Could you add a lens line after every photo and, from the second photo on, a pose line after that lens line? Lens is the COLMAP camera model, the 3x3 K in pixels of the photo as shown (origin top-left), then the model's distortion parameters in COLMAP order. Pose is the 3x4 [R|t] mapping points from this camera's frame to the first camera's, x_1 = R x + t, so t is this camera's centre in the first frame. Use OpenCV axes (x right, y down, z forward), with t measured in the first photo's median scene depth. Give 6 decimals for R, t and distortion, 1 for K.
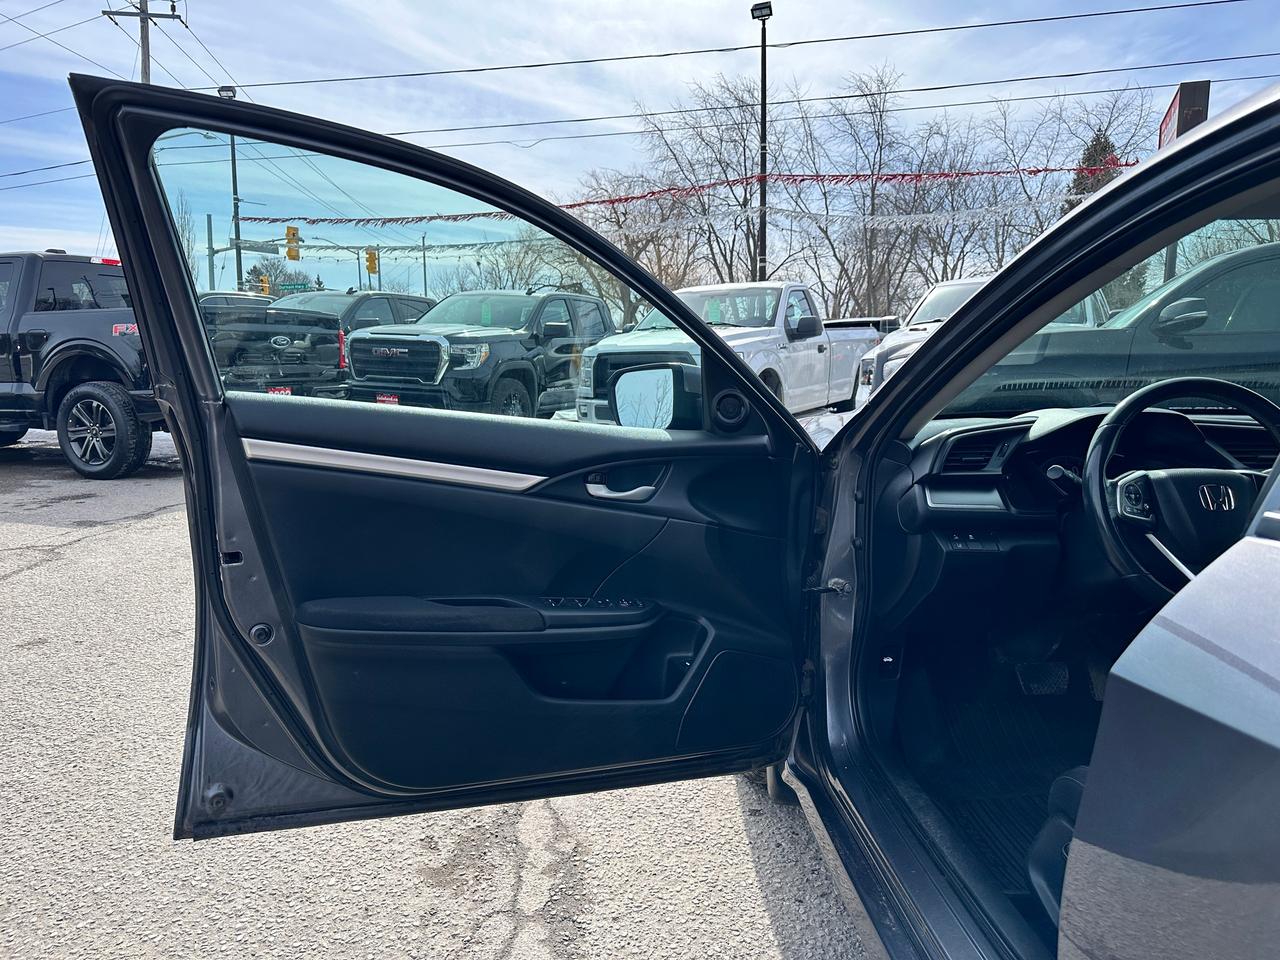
lens RADIAL K [[894.6, 0, 643.2], [0, 894.6, 483.2], [0, 0, 1]] dist [0.038345, -0.036788]
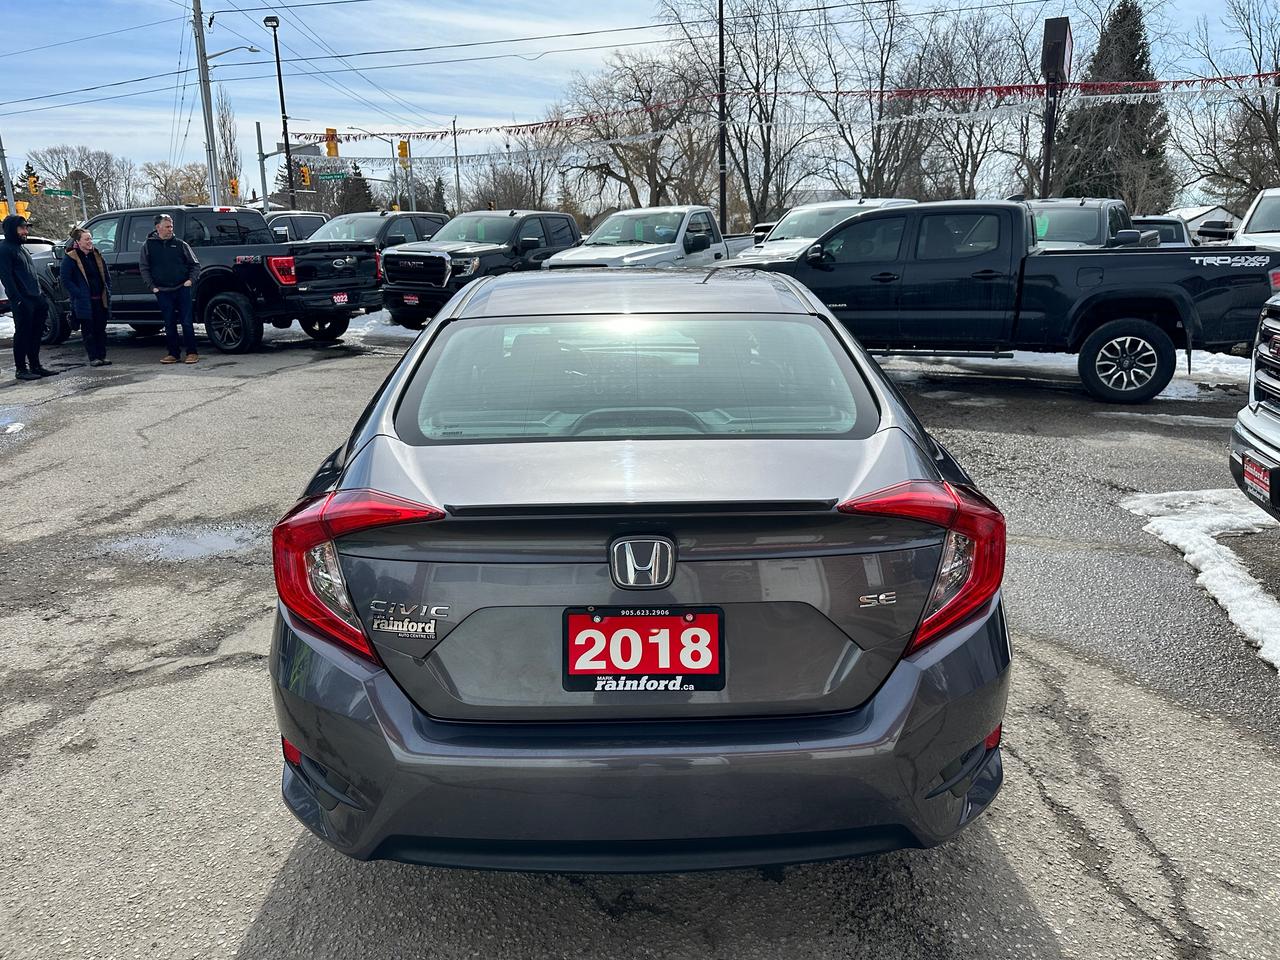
lens RADIAL K [[894.6, 0, 635.8], [0, 894.6, 477.4], [0, 0, 1]] dist [0.038345, -0.036788]
pose [[0.998358, -0.005551, -0.057010, 0.146297], [0.012614, 0.992165, 0.124298, 0.017076], [0.055874, -0.124814, 0.990606, -0.417374]]
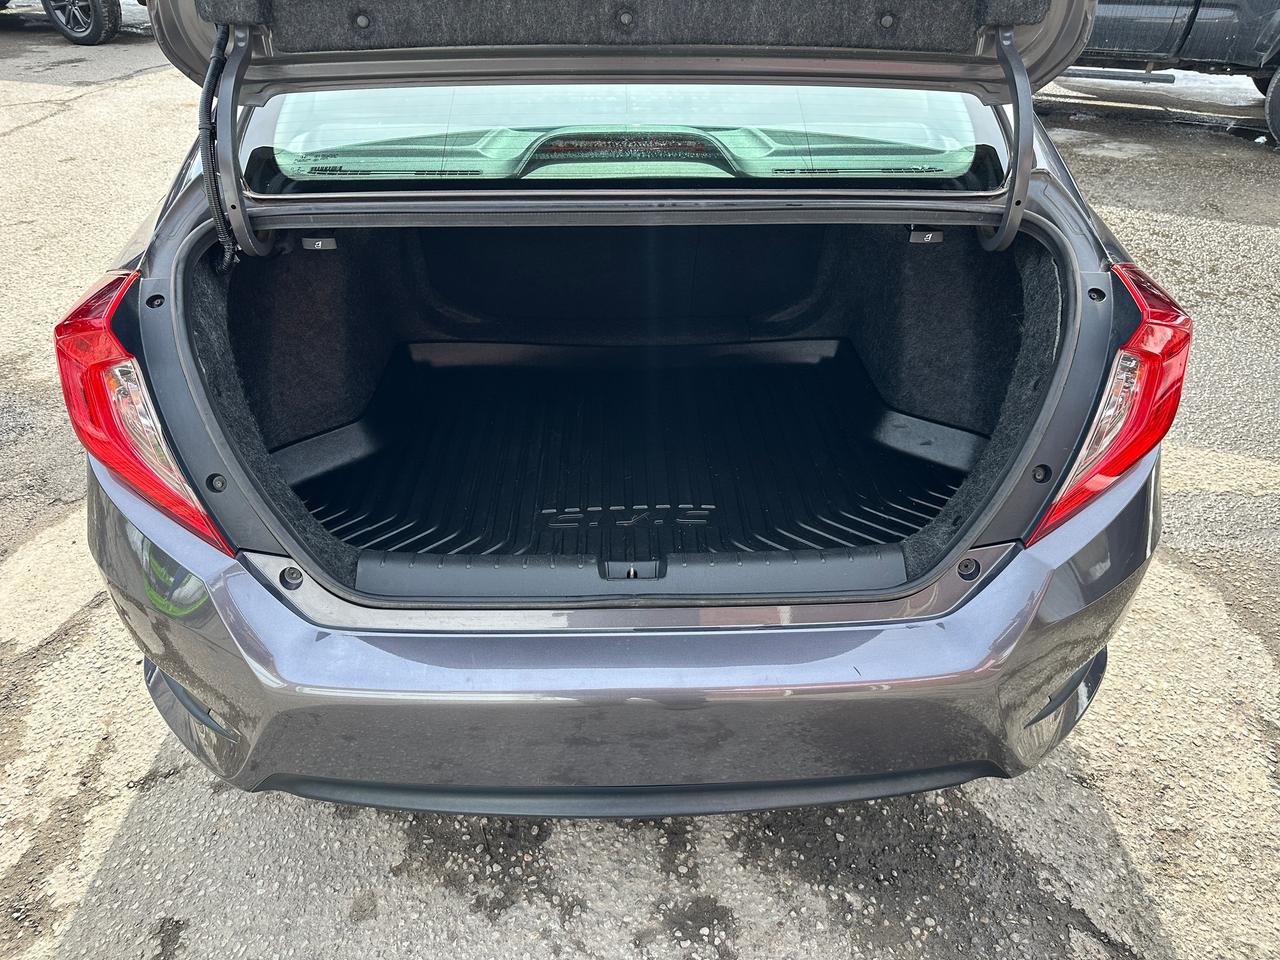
lens RADIAL K [[894.6, 0, 628.8], [0, 894.6, 470.8], [0, 0, 1]] dist [0.038345, -0.036788]
pose [[0.998809, 0.023238, -0.042896, 0.132922], [-0.002836, 0.905442, 0.424460, -0.002663], [0.048703, -0.423833, 0.904430, -0.210714]]
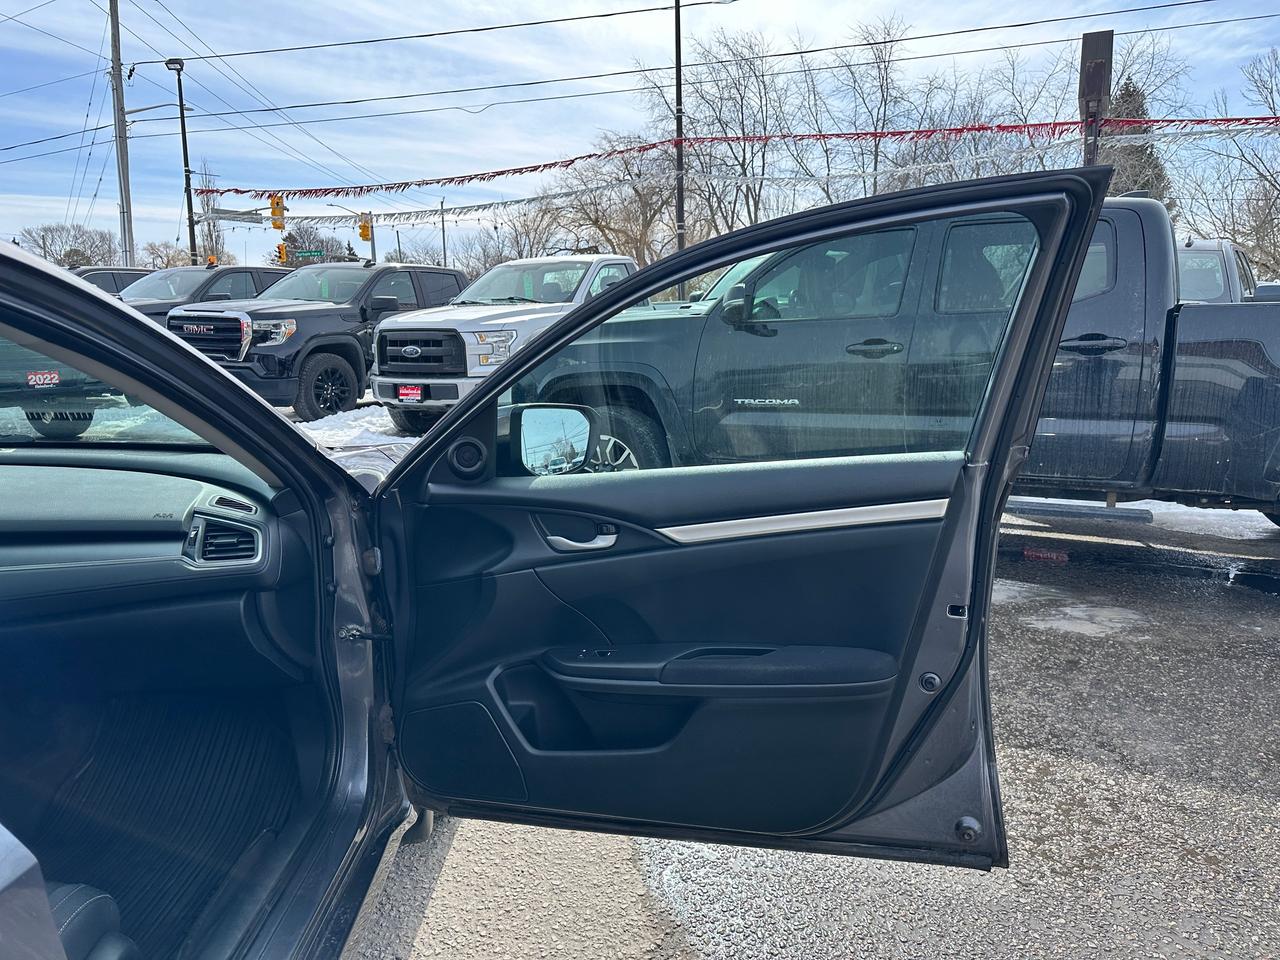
lens RADIAL K [[894.6, 0, 628.0], [0, 894.6, 476.4], [0, 0, 1]] dist [0.038345, -0.036788]
pose [[0.997990, 0.004040, -0.063244, 0.243076], [-0.001930, 0.999441, 0.033383, -0.014578], [0.063343, -0.033193, 0.997440, 0.018809]]
